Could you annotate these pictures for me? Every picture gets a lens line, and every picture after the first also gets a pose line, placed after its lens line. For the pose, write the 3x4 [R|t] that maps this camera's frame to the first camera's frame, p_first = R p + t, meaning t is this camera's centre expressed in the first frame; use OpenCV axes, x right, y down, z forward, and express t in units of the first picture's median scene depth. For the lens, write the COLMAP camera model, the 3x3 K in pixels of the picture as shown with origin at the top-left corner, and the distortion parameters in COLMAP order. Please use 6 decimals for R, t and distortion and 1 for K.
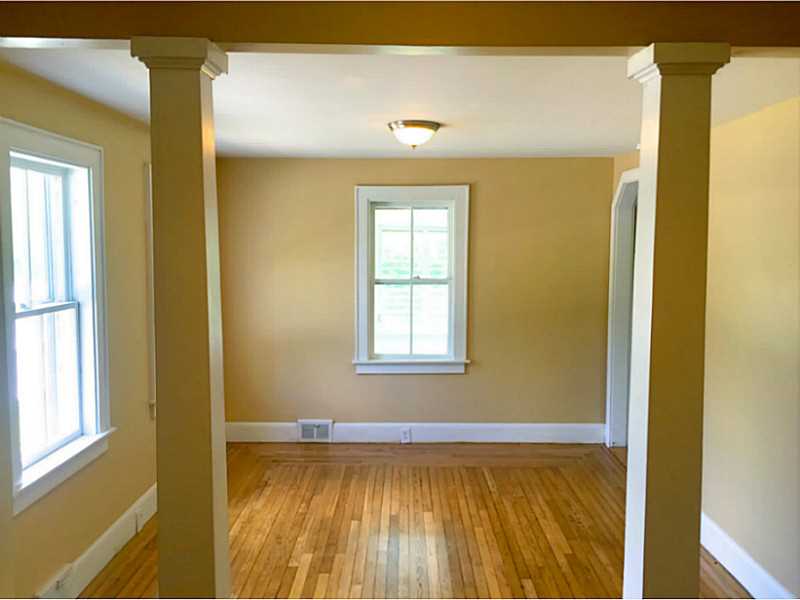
lens RADIAL K [[689.3, 0, 400.0], [0, 689.3, 300.0], [0, 0, 1]] dist [0.008140, 0.003236]
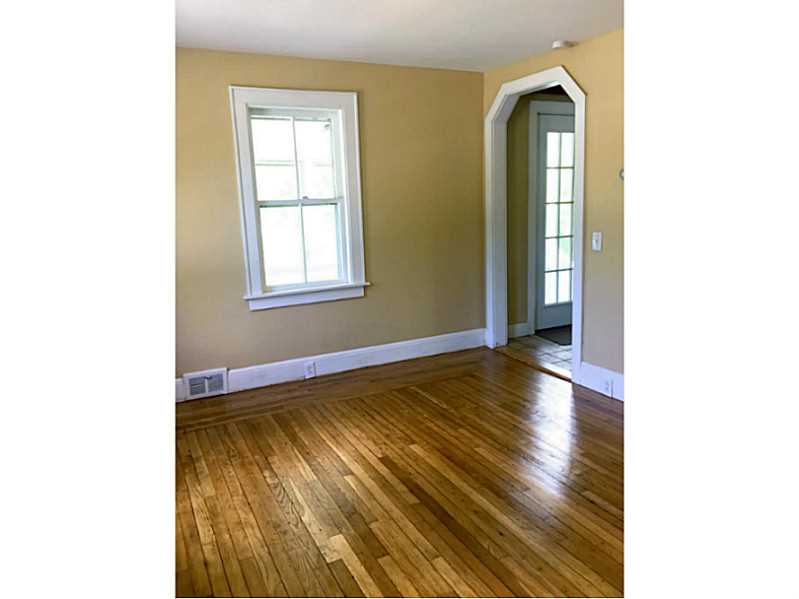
lens RADIAL K [[545.3, 0, 399.5], [0, 545.3, 299.5], [0, 0, 1]] dist [0.032136, -0.000202]
pose [[0.887482, -0.114720, 0.446335, -0.203416], [0.079034, 0.992059, 0.097837, 0.040049], [-0.454015, -0.051553, 0.889501, 0.299107]]
